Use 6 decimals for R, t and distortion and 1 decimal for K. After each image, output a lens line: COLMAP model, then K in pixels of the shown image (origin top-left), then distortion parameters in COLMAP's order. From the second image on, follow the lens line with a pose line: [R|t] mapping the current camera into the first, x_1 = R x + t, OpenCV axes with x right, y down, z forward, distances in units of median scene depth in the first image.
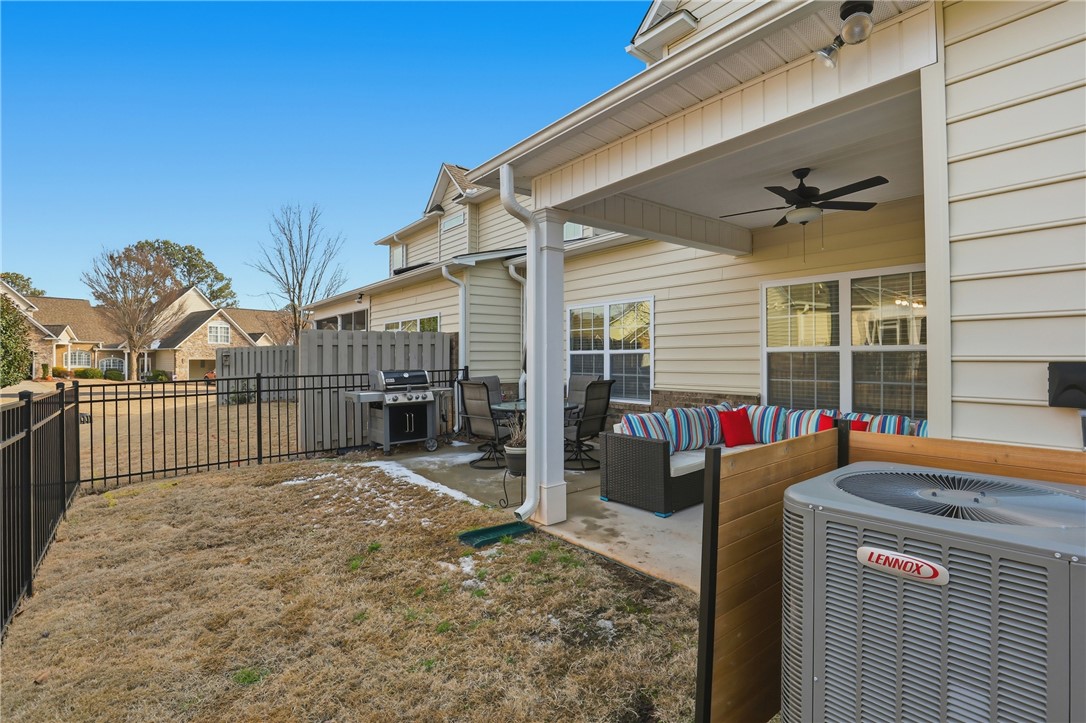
lens RADIAL K [[504.7, 0, 536.8], [0, 504.7, 361.7], [0, 0, 1]] dist [-0.020294, -0.000578]
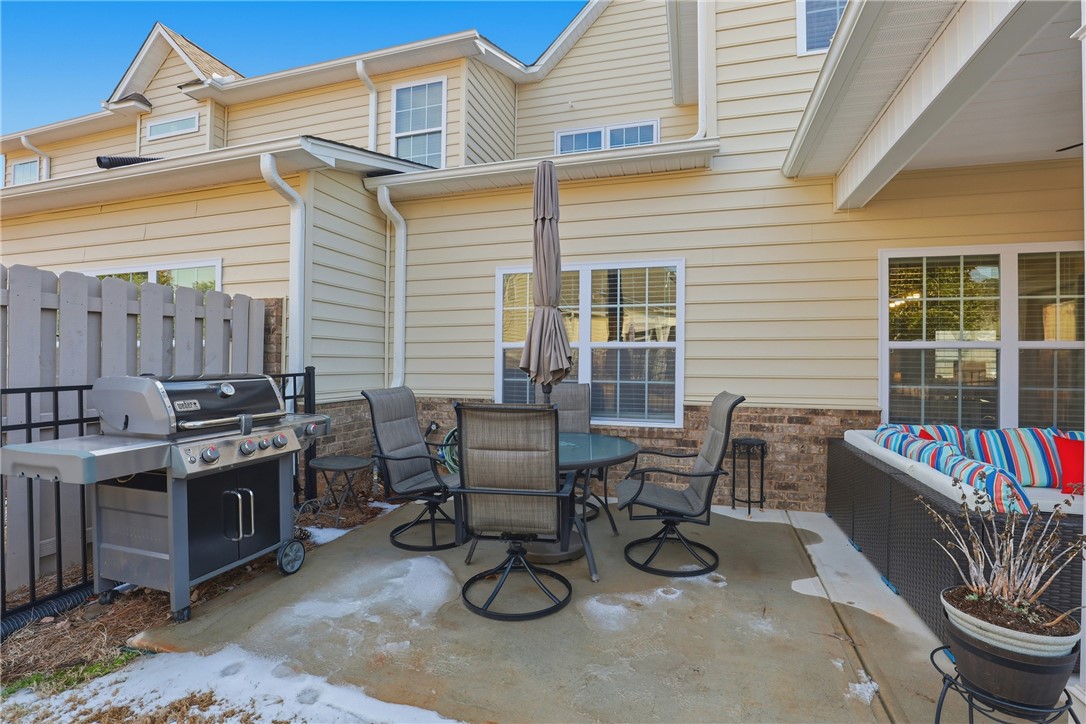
lens RADIAL K [[504.7, 0, 548.3], [0, 504.7, 363.6], [0, 0, 1]] dist [-0.020294, -0.000578]
pose [[0.825133, 0.008714, 0.564872, -0.269627], [-0.007391, 0.999962, -0.004629, 0.007260], [-0.564891, -0.000356, 0.825166, 0.546298]]
